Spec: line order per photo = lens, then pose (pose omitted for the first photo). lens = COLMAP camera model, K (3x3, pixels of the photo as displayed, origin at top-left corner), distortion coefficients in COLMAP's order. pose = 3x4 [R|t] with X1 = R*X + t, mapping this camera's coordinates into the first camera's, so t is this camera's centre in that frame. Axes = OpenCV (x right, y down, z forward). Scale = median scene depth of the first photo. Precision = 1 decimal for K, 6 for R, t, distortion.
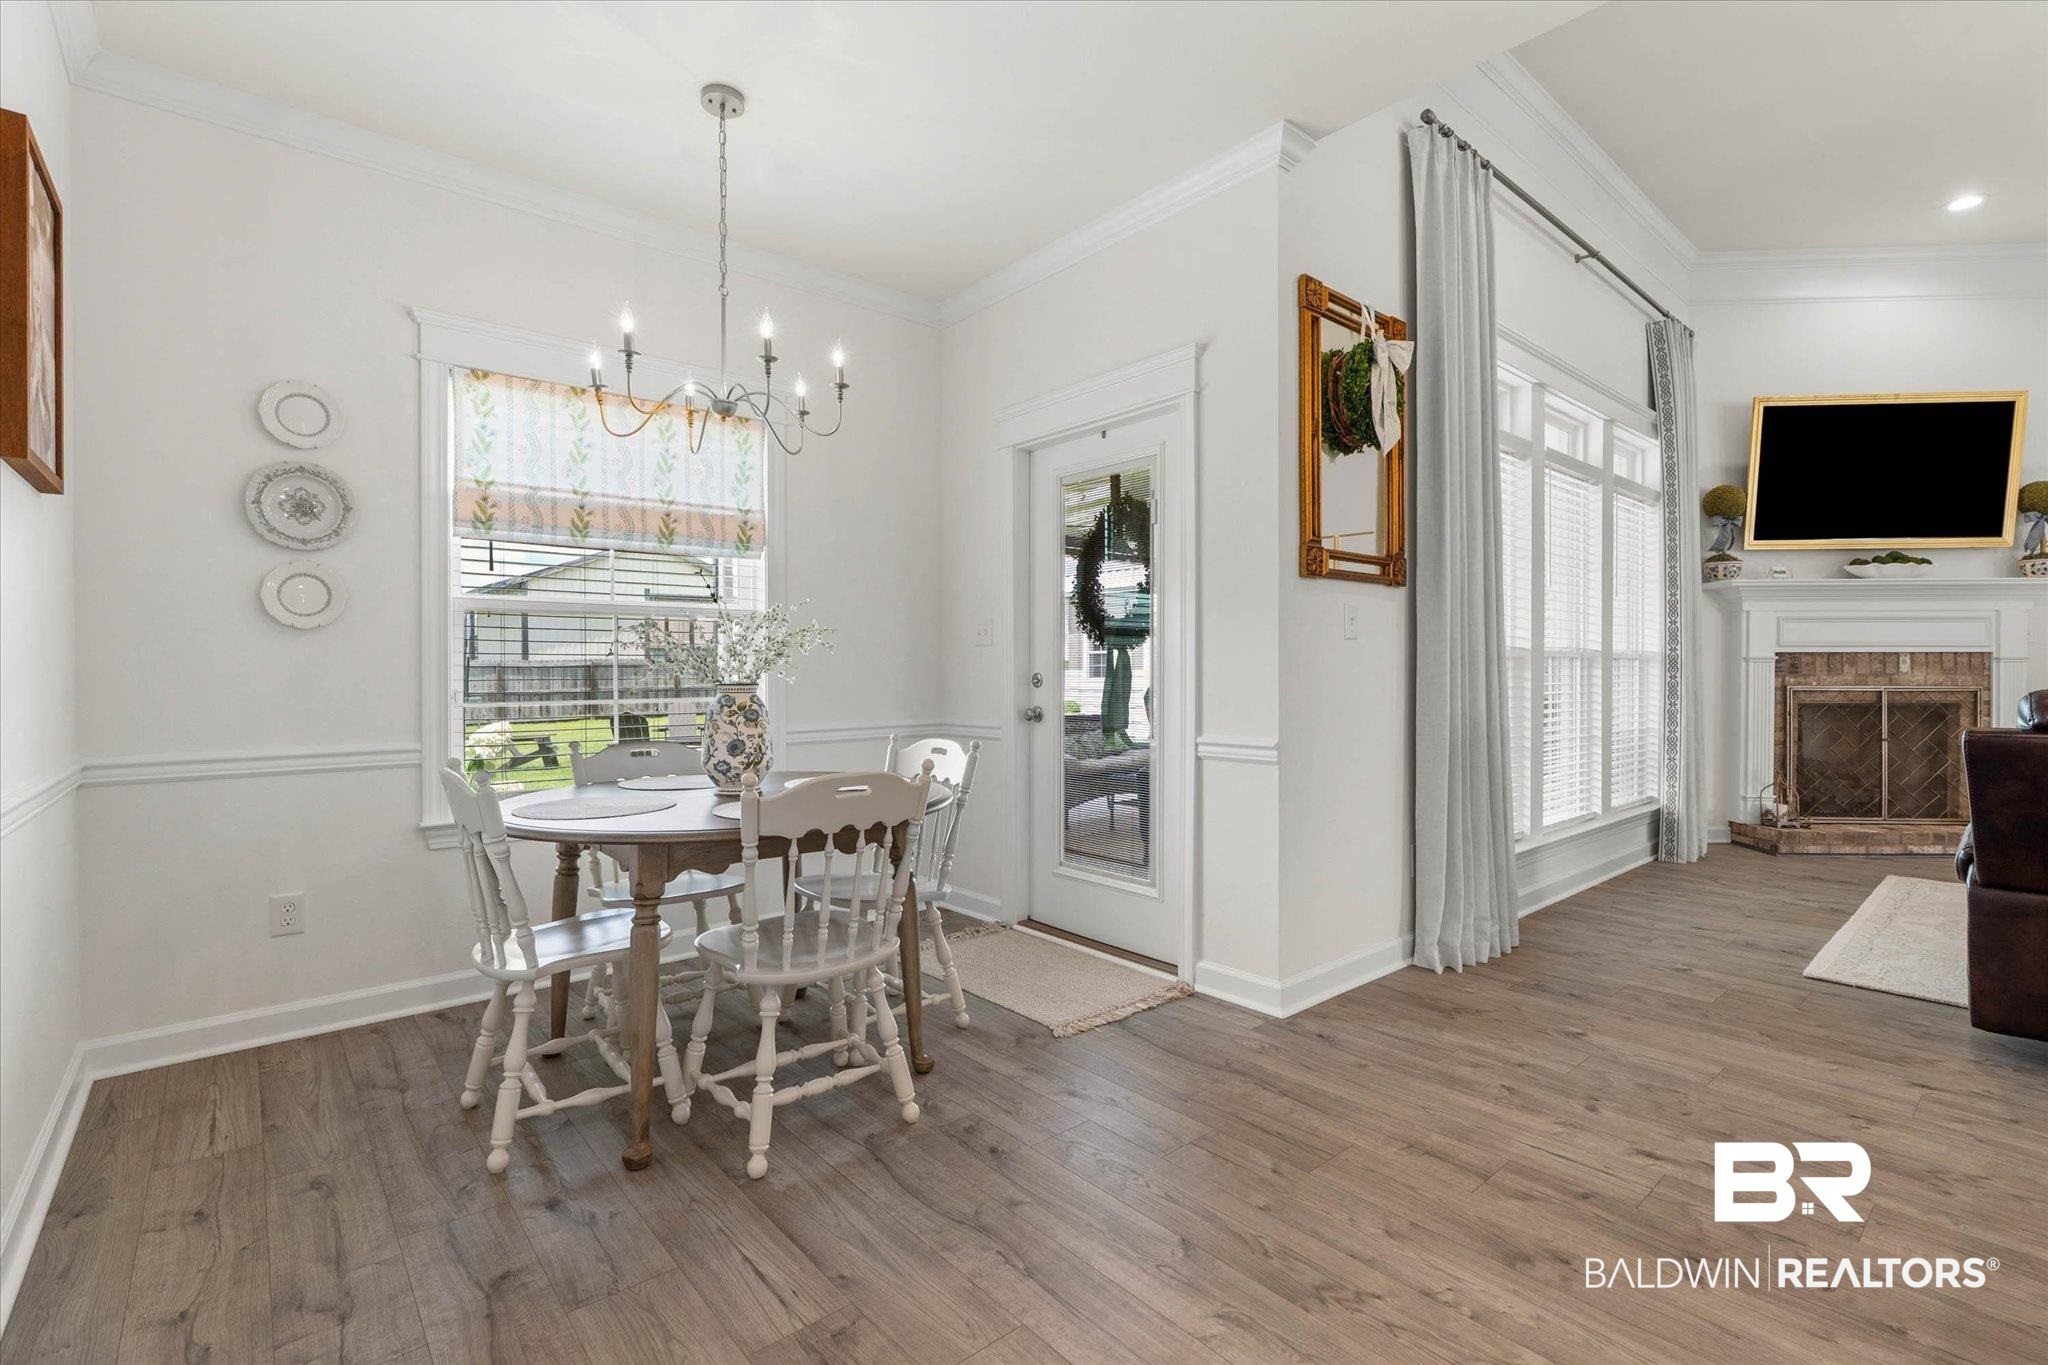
lens RADIAL K [[927.8, 0, 1021.5], [0, 927.8, 679.4], [0, 0, 1]] dist [-0.013537, 0.003030]
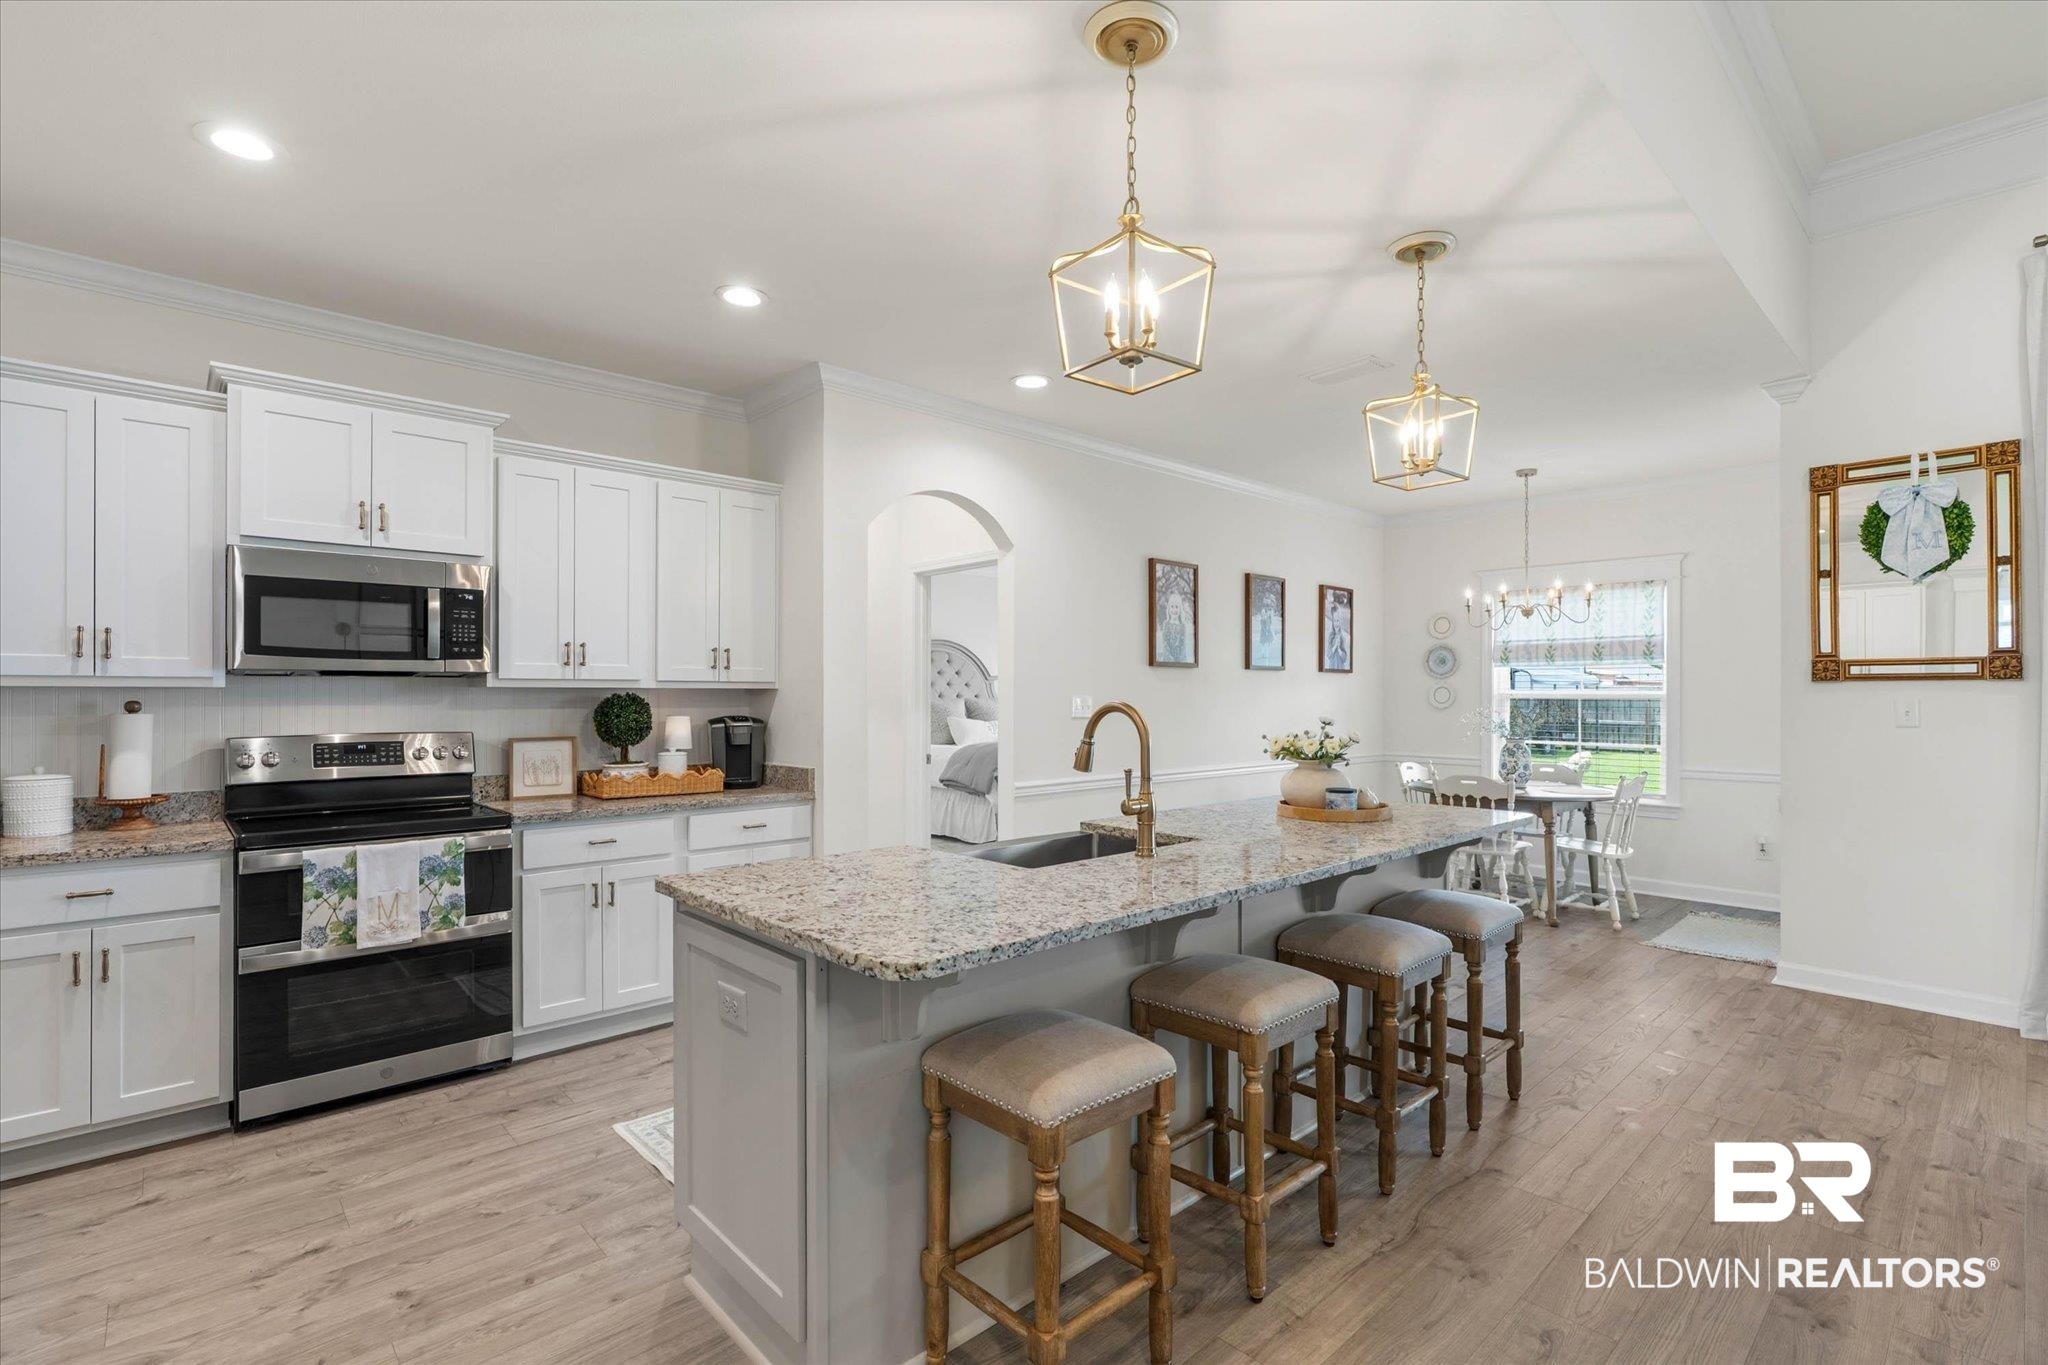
lens RADIAL K [[927.8, 0, 1030.3], [0, 927.8, 709.6], [0, 0, 1]] dist [-0.013537, 0.003030]
pose [[0.044842, 0.018651, -0.998820, 0.885760], [-0.014305, 0.999735, 0.018026, -0.041475], [0.998892, 0.013480, 0.045097, -0.132553]]
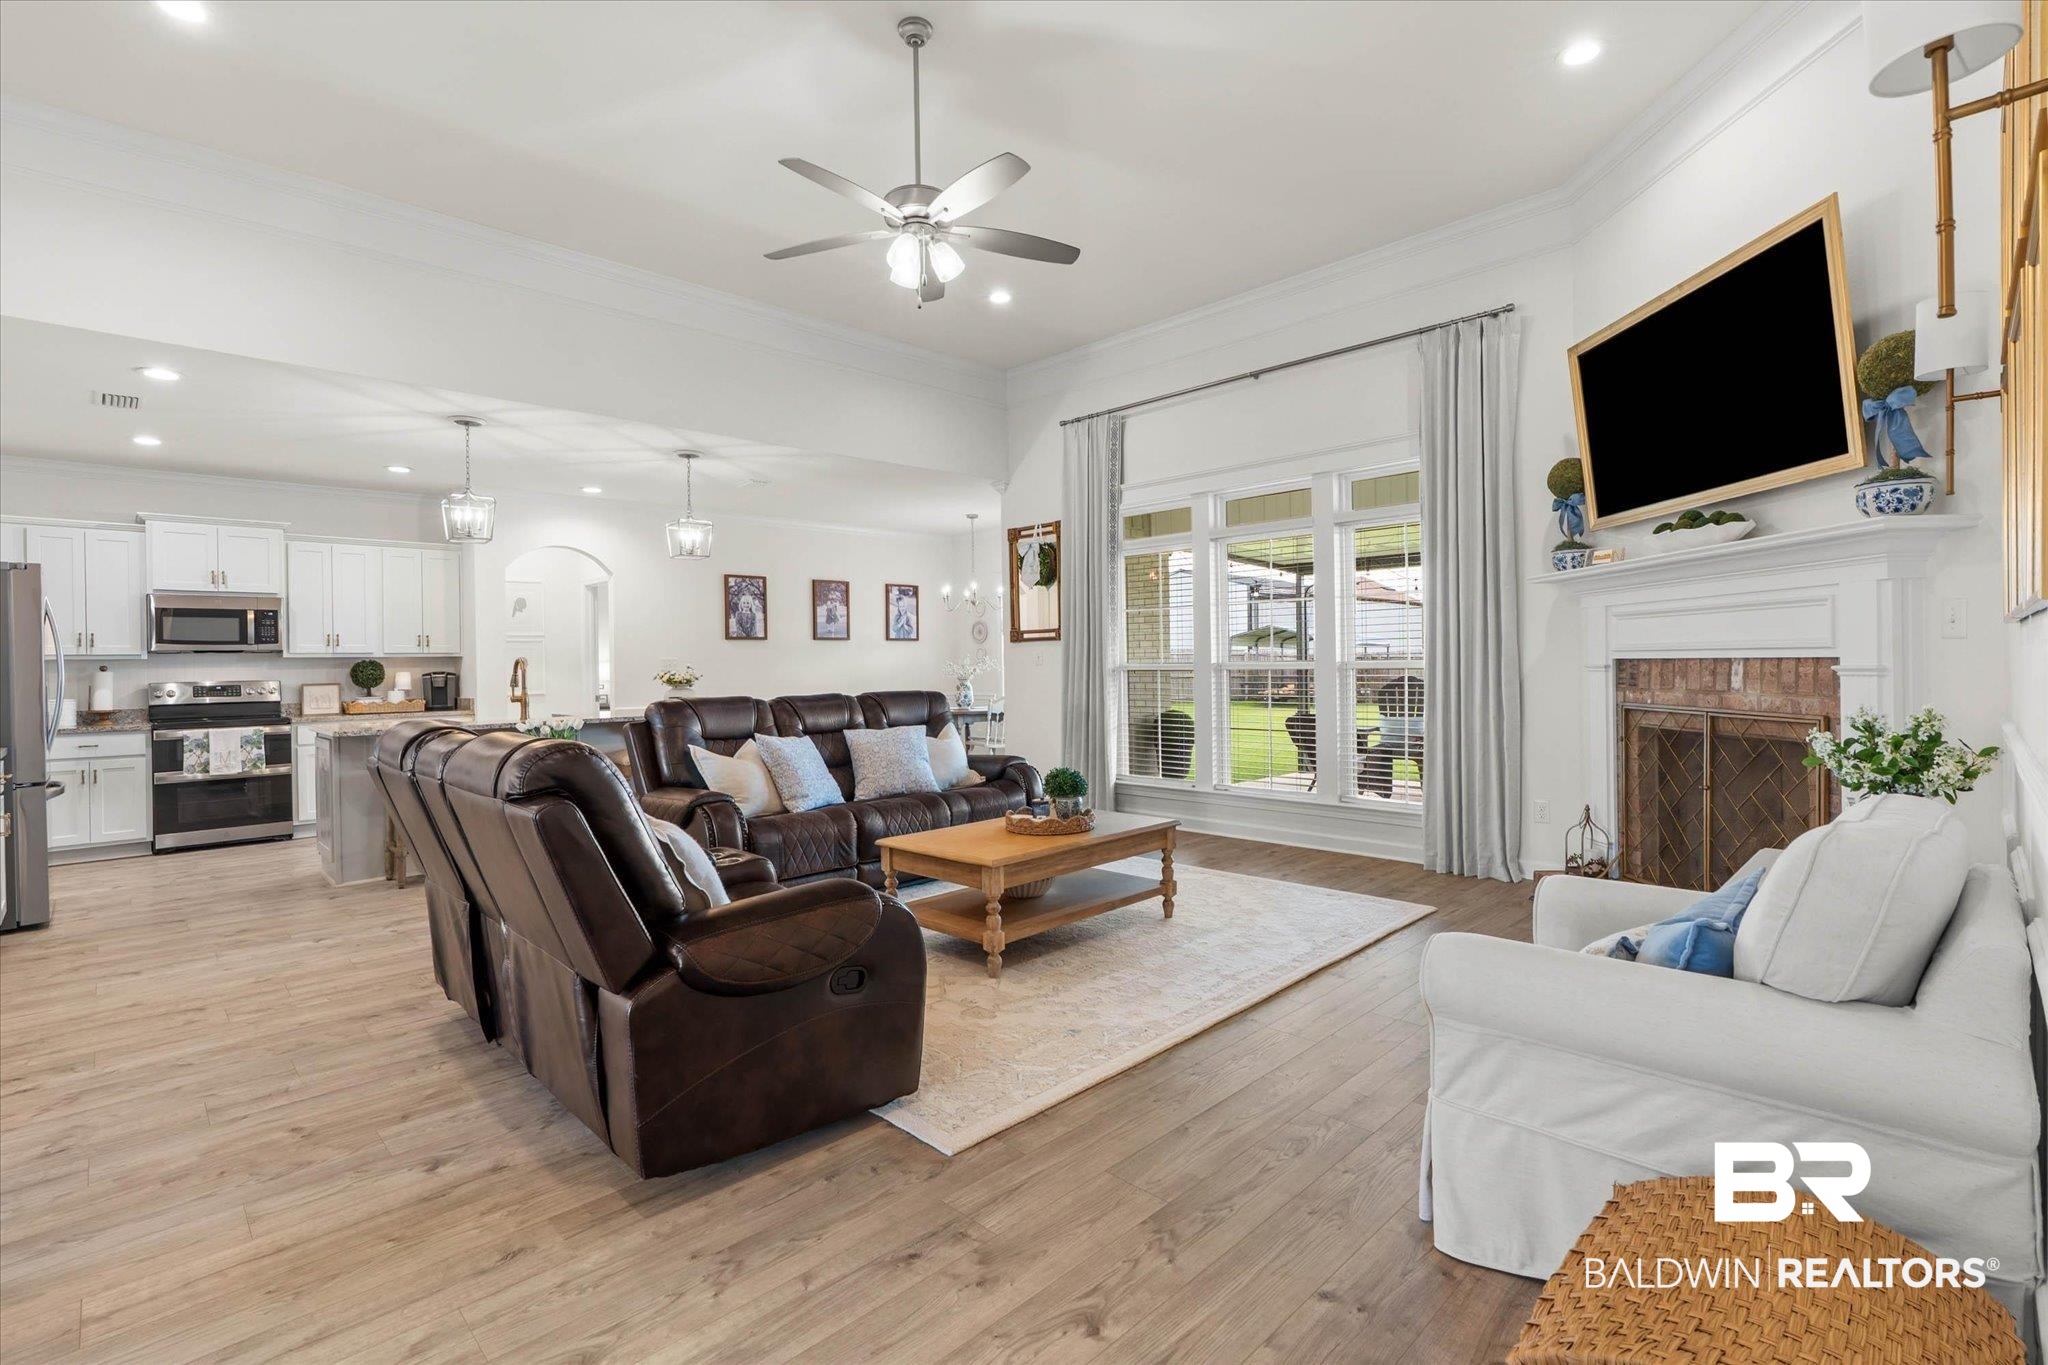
lens RADIAL K [[927.8, 0, 1031.6], [0, 927.8, 676.2], [0, 0, 1]] dist [-0.013537, 0.003030]
pose [[0.077670, 0.013897, -0.996882, 1.586519], [0.003889, 0.999891, 0.014242, -0.028107], [0.996972, -0.004983, 0.077608, 0.457512]]
